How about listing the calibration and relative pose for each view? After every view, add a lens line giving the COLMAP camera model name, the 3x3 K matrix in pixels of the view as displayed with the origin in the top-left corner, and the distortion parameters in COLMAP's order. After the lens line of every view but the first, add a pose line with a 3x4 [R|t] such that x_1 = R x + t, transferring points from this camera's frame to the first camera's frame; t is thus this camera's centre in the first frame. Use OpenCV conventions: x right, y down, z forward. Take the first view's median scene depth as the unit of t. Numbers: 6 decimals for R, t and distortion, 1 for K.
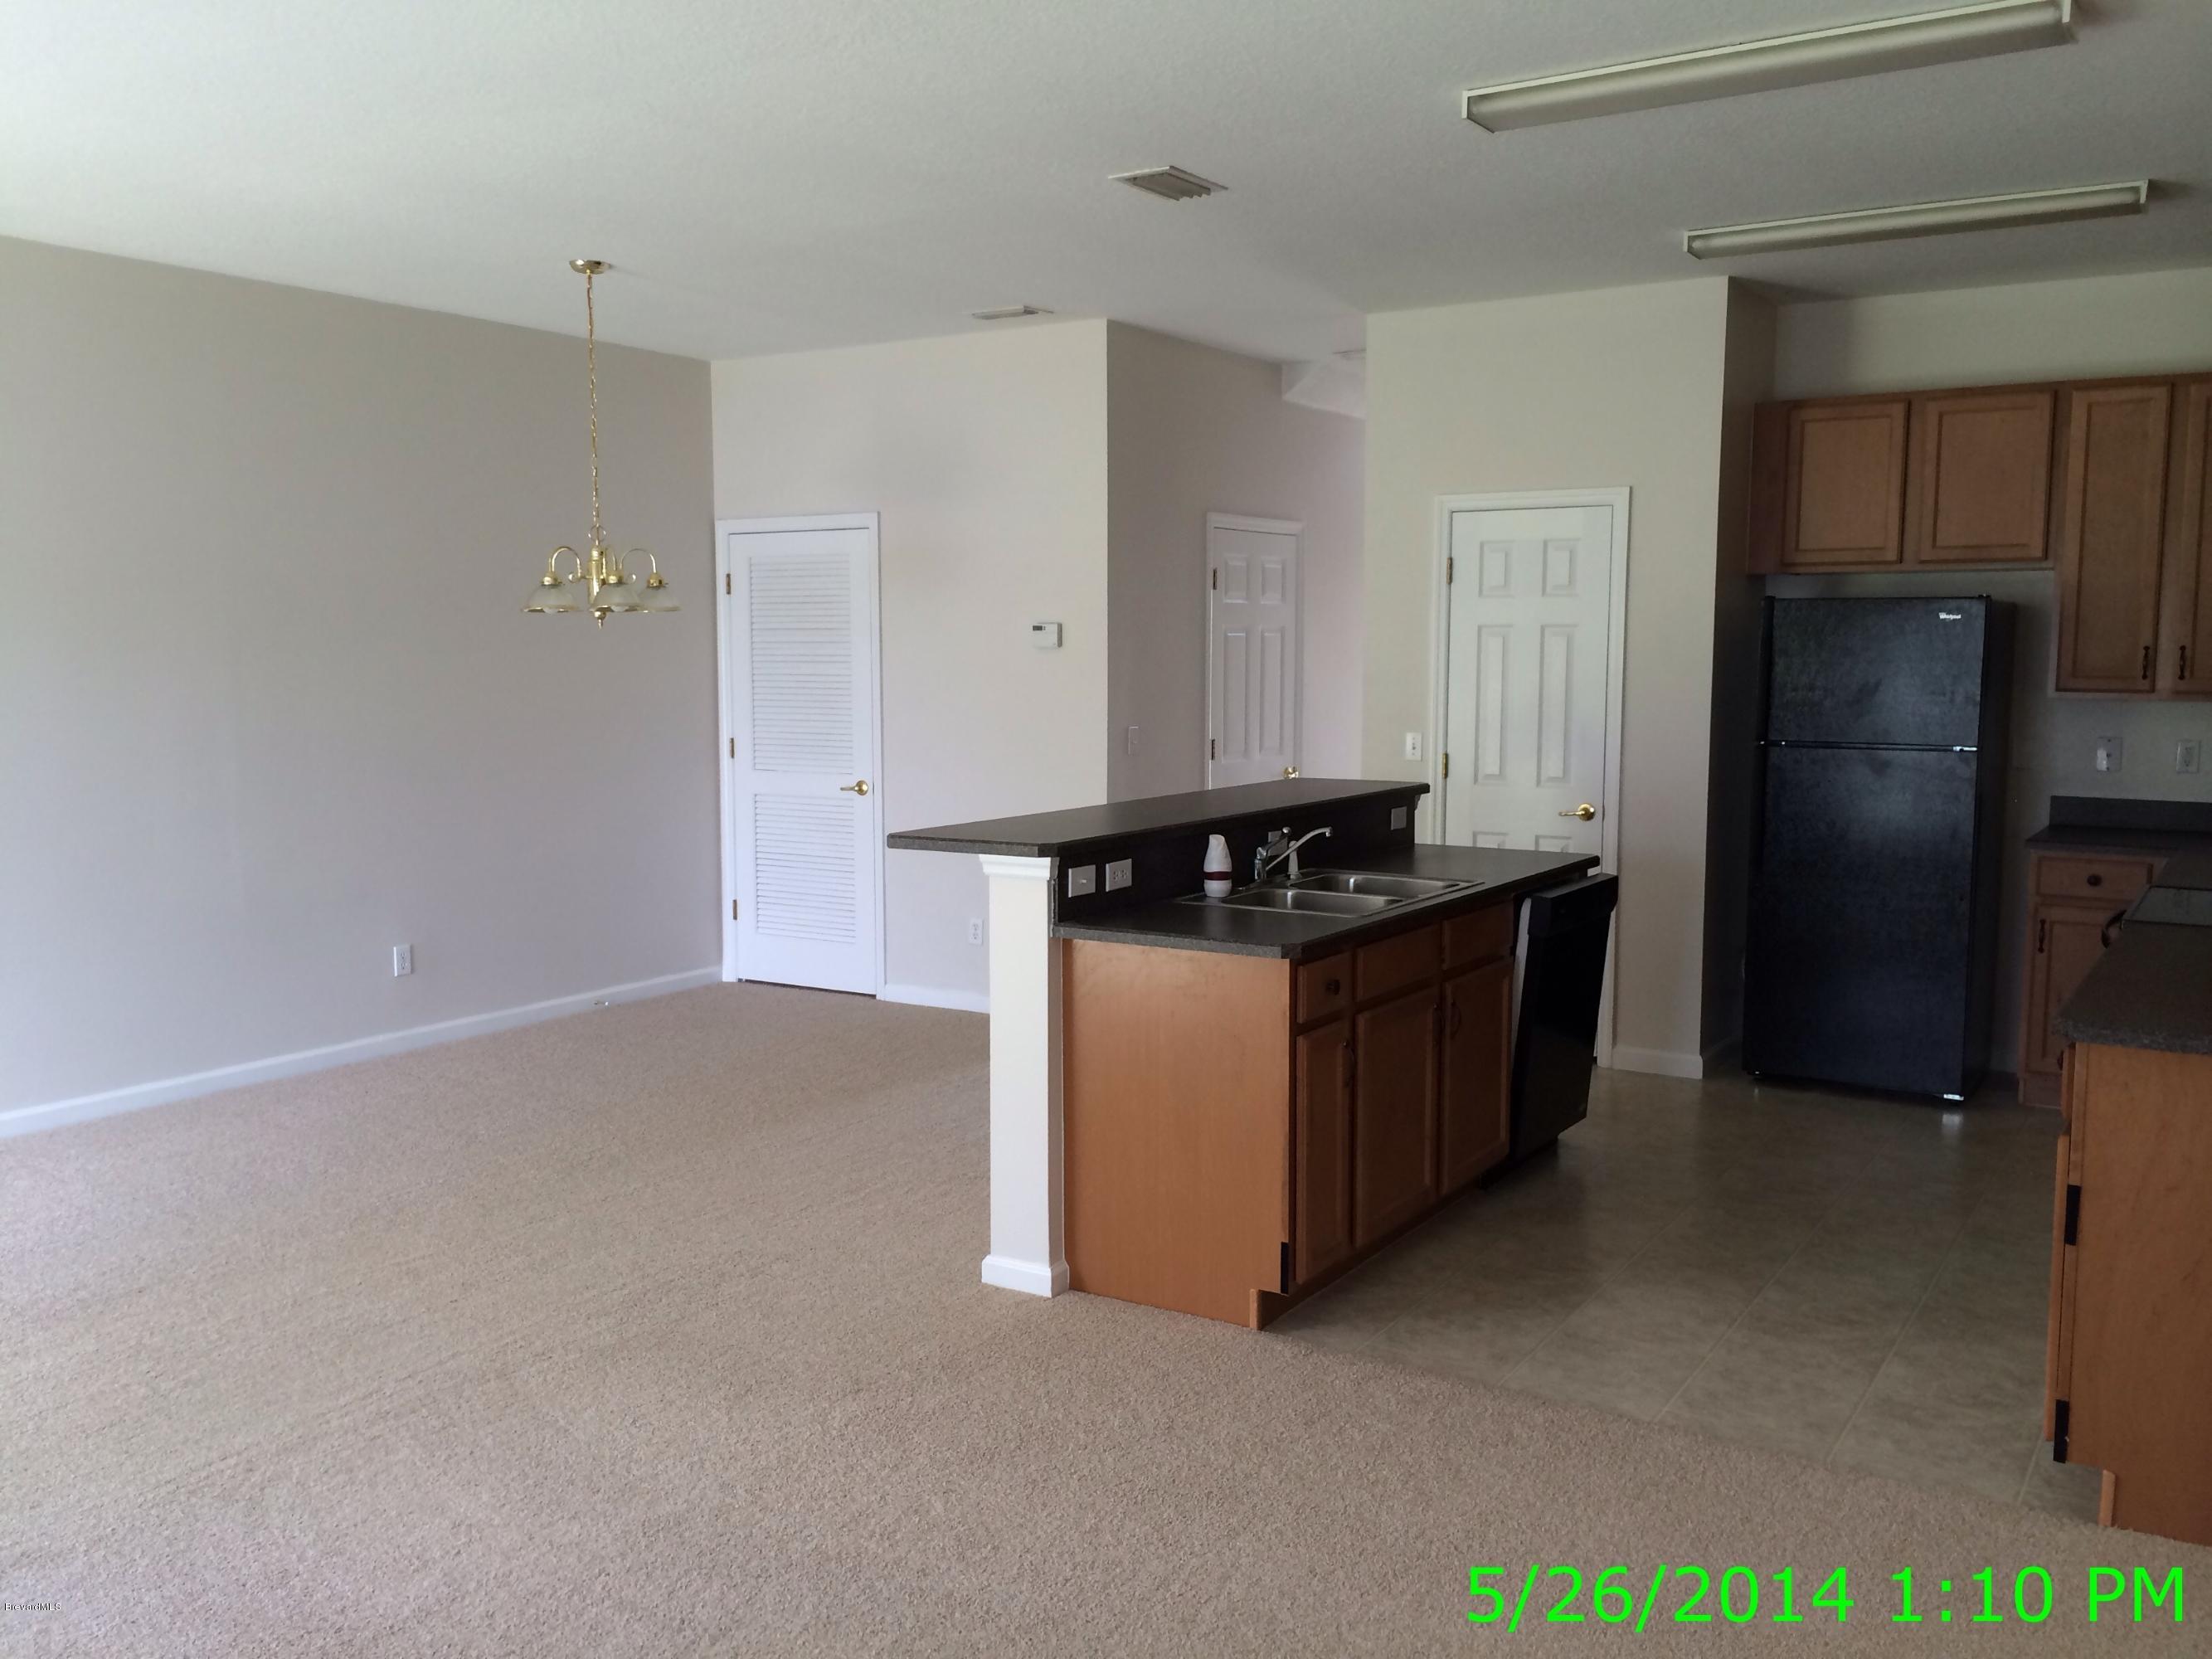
lens RADIAL K [[1948.0, 0, 1106.0], [0, 1948.0, 829.5], [0, 0, 1]] dist [0.038122, -0.085937]
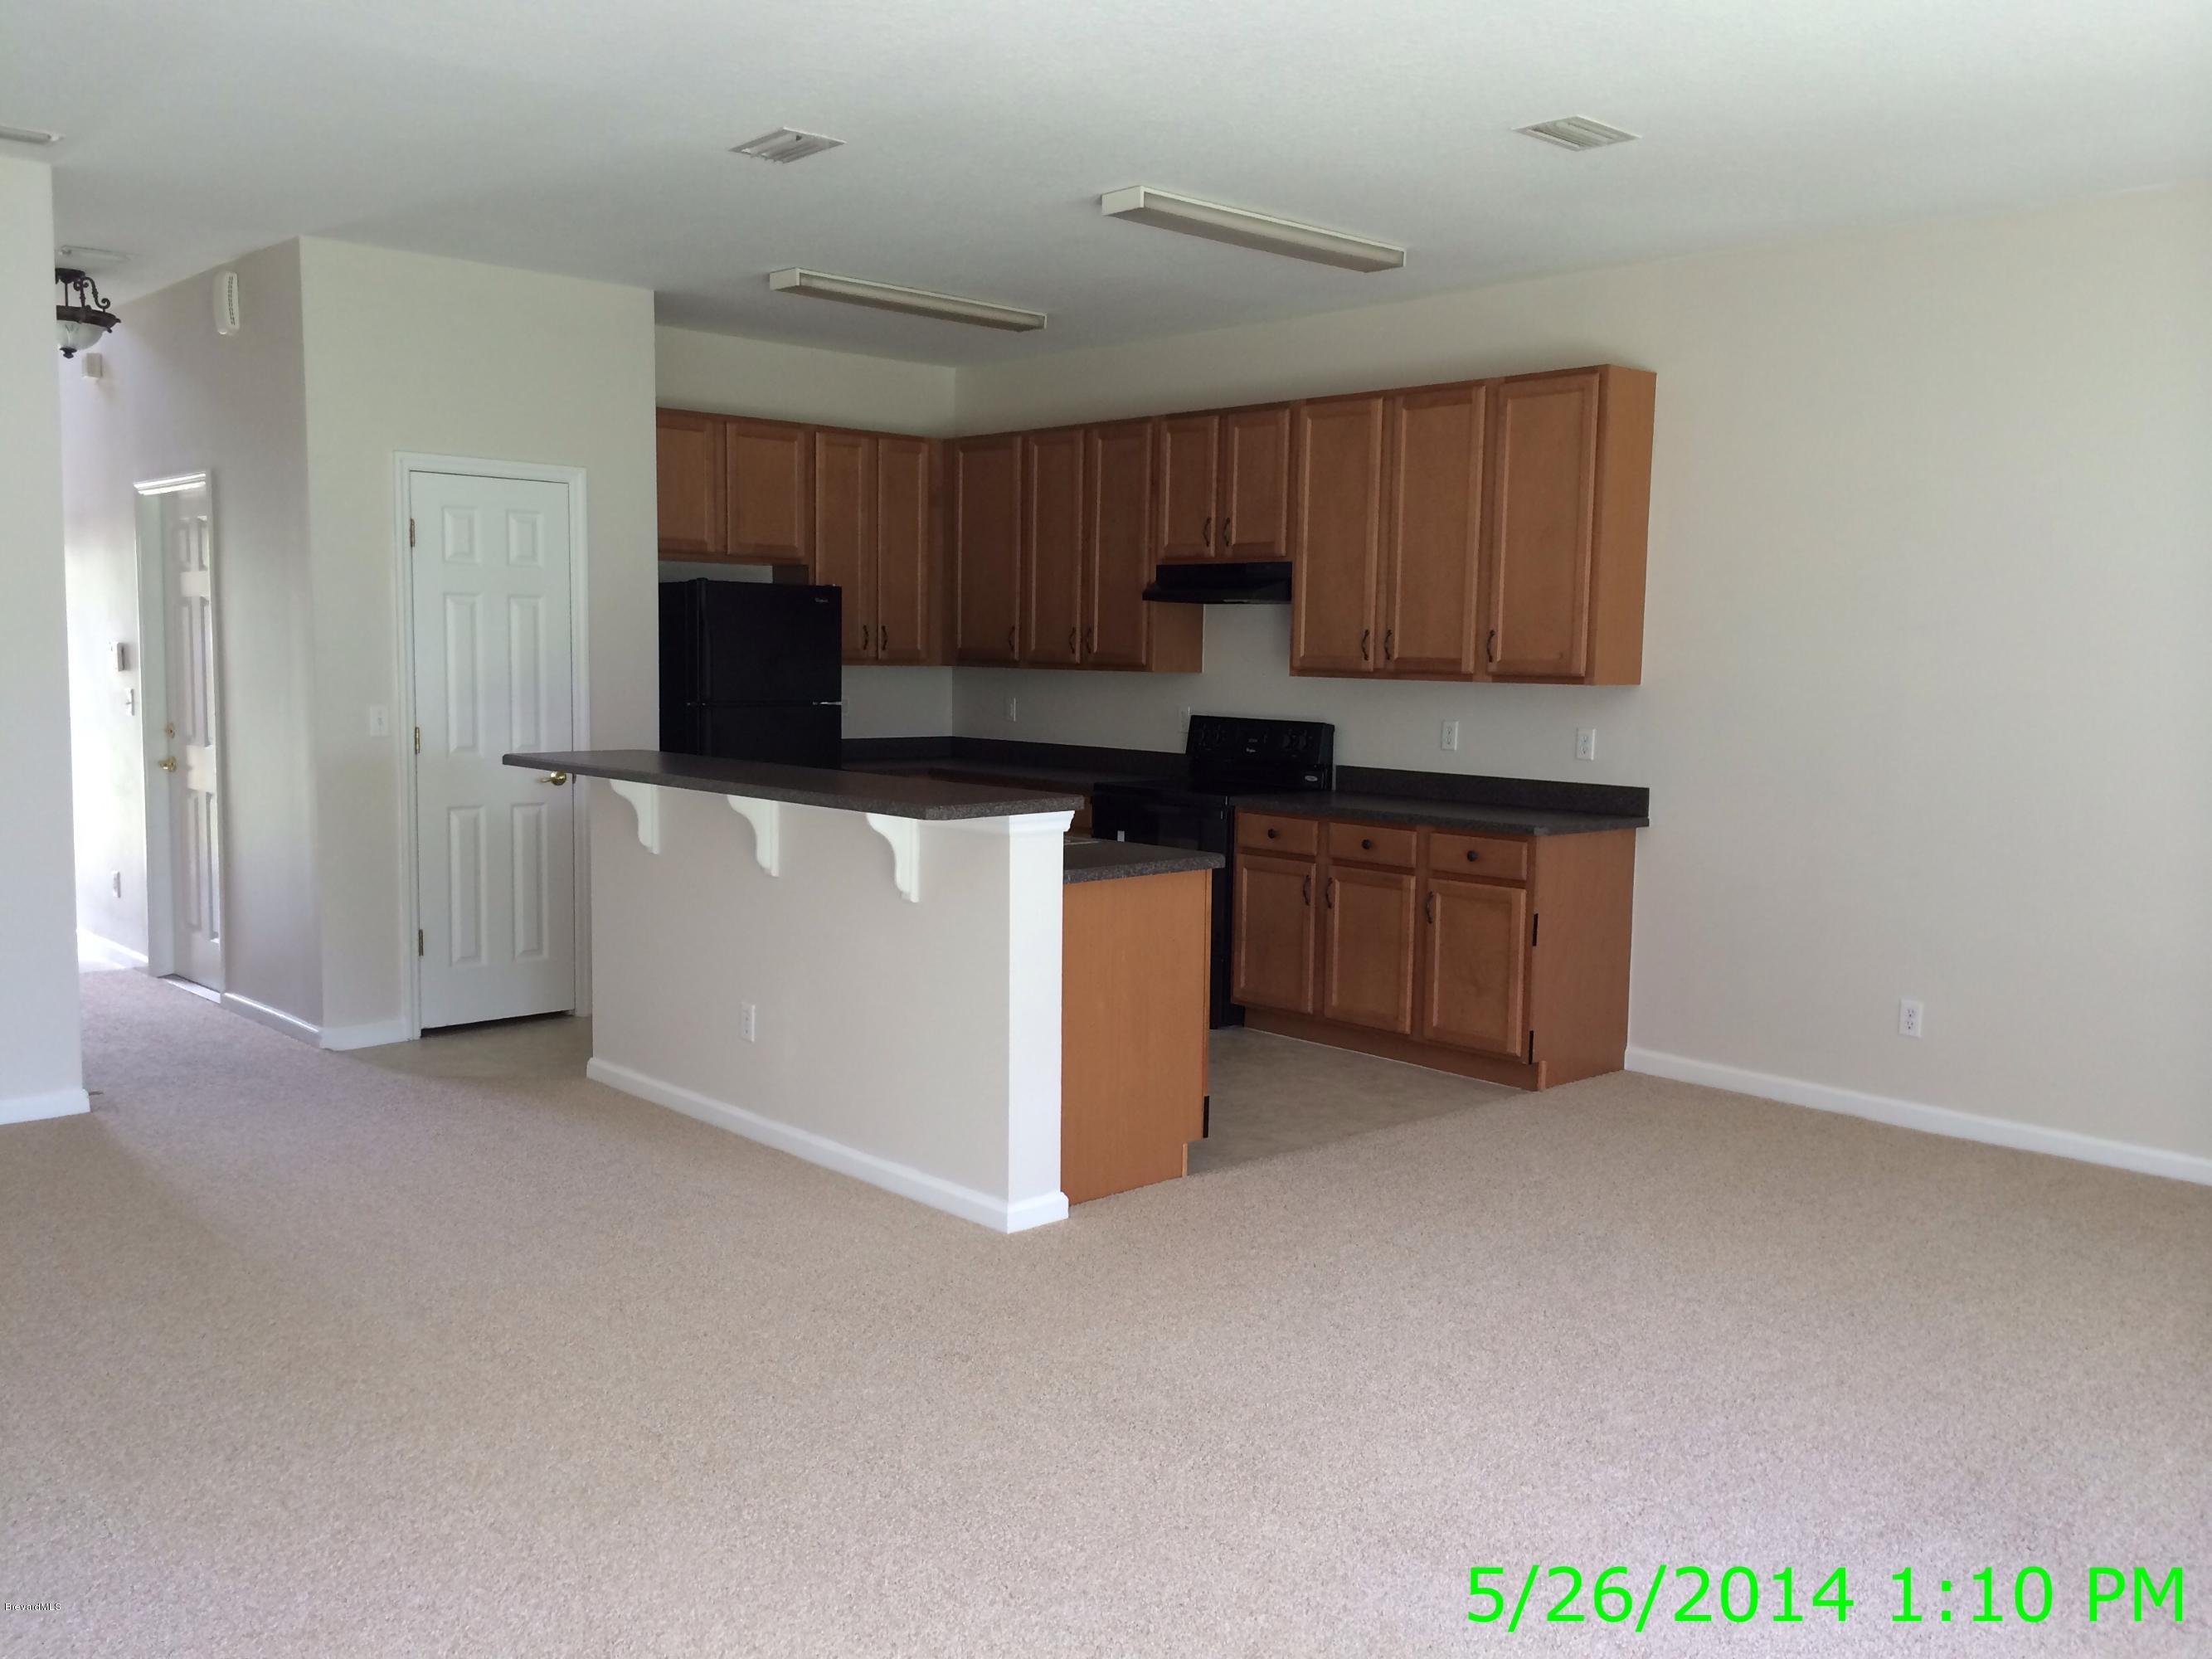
lens RADIAL K [[1872.4, 0, 1106.0], [0, 1872.4, 829.5], [0, 0, 1]] dist [0.062762, -0.080945]
pose [[0.240038, -0.092890, 0.966309, -0.877125], [0.078632, 0.994001, 0.076019, -0.044815], [-0.967574, 0.057736, 0.245902, 0.620814]]
